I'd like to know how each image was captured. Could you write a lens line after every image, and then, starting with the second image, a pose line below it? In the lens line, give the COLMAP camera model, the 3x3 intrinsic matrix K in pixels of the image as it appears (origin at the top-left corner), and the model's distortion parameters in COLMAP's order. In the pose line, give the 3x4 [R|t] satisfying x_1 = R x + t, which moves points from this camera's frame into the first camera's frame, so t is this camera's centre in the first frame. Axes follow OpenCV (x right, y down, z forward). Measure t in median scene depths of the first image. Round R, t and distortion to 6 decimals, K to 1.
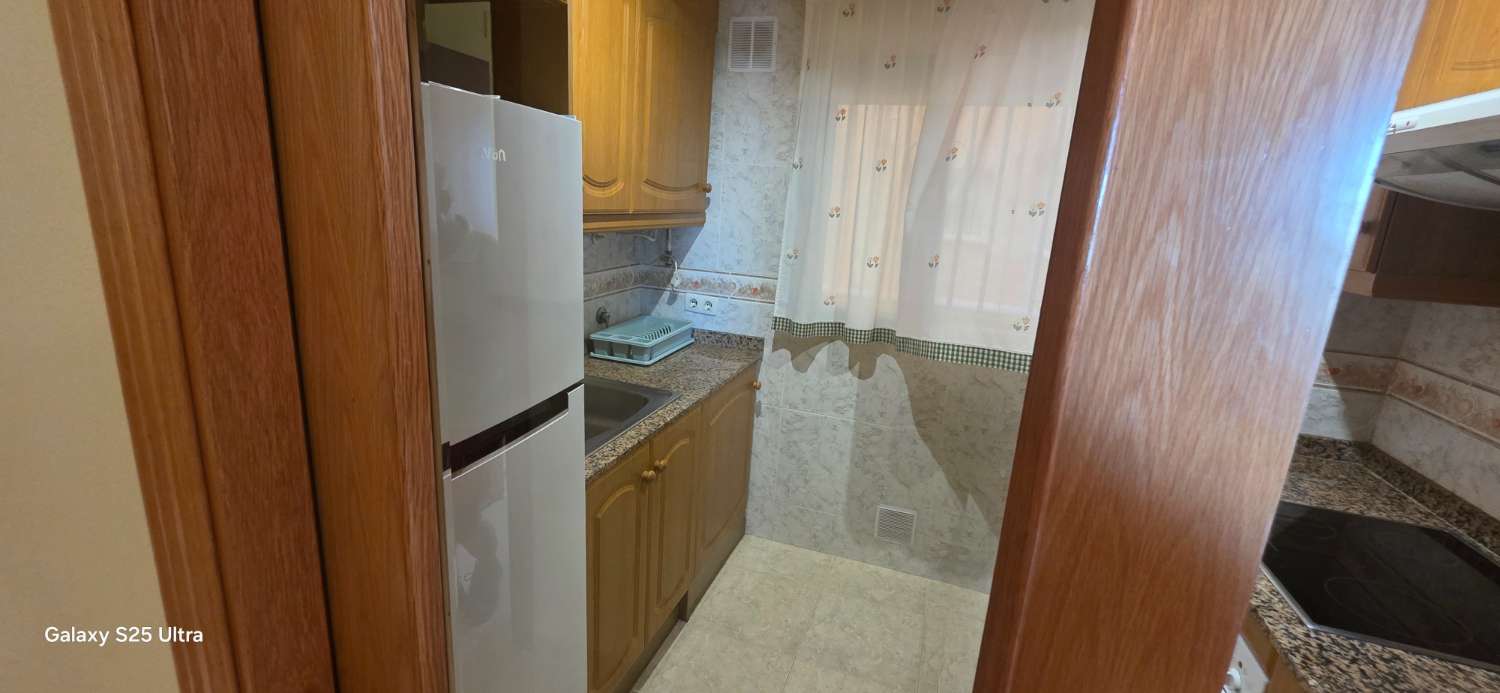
lens RADIAL K [[600.3, 0, 749.7], [0, 600.3, 342.3], [0, 0, 1]] dist [0.001707, -0.001028]
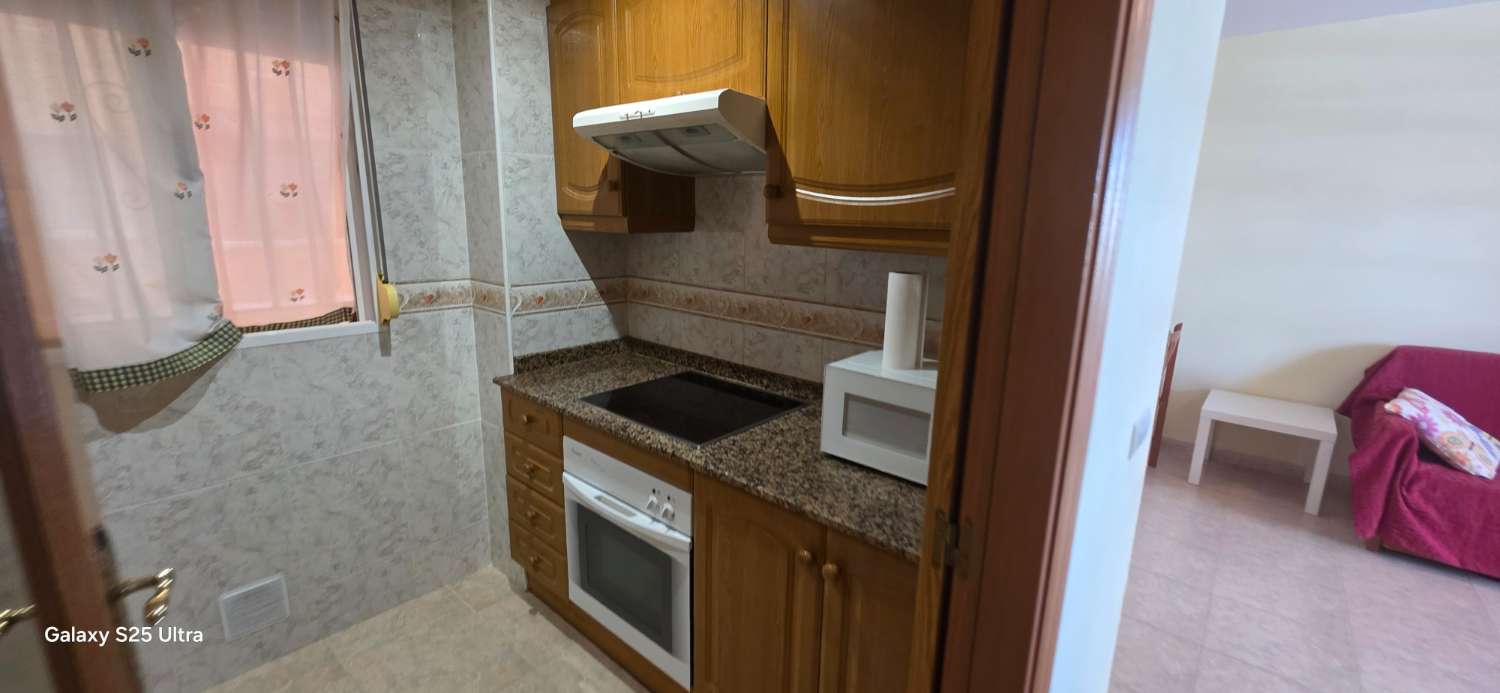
lens RADIAL K [[600.3, 0, 739.5], [0, 600.3, 338.2], [0, 0, 1]] dist [0.001707, -0.001028]
pose [[0.371499, -0.240645, 0.896704, -0.133394], [0.224138, 0.960504, 0.164907, -0.006421], [-0.900972, 0.139723, 0.410764, 0.107929]]
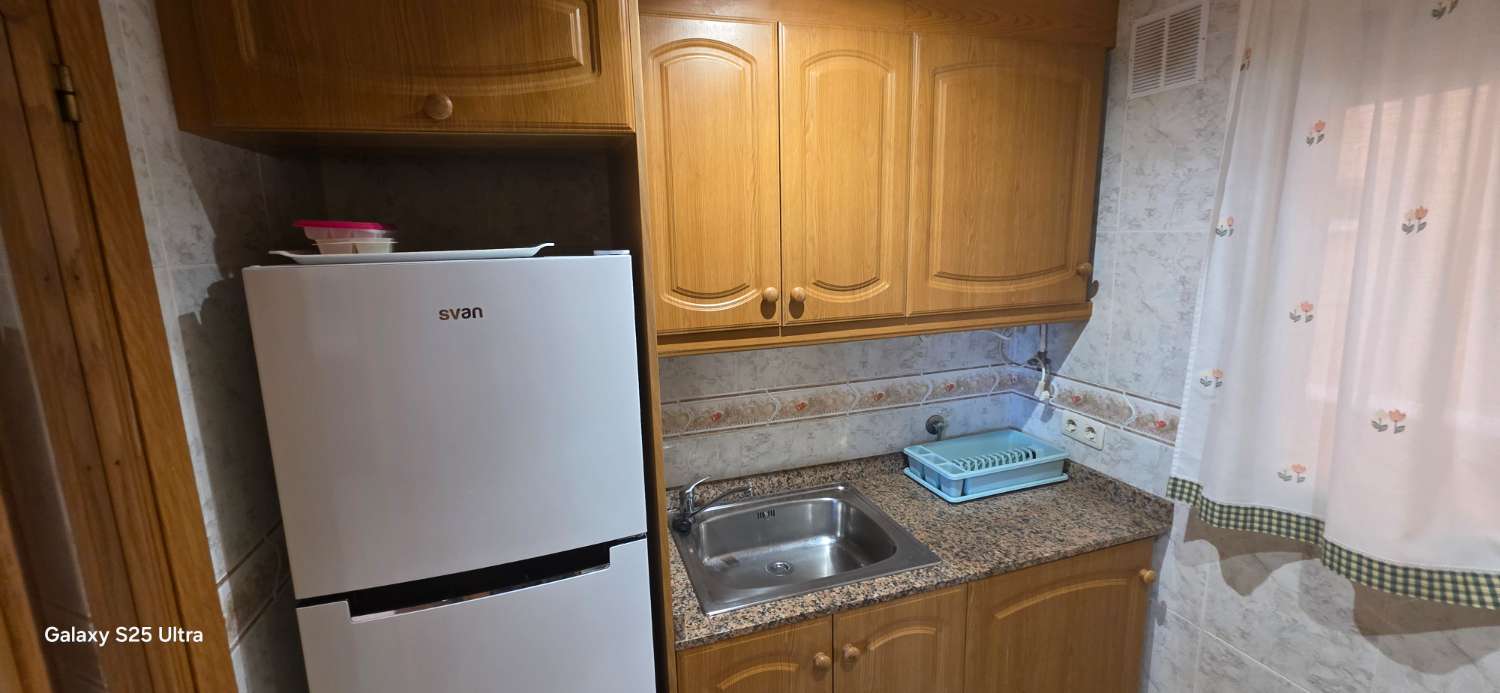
lens RADIAL K [[600.3, 0, 753.0], [0, 600.3, 341.0], [0, 0, 1]] dist [0.001707, -0.001028]
pose [[0.604564, 0.062628, -0.794091, 0.259622], [-0.125242, 0.991979, -0.017115, -0.115894], [0.786649, 0.109801, 0.607558, 0.285130]]
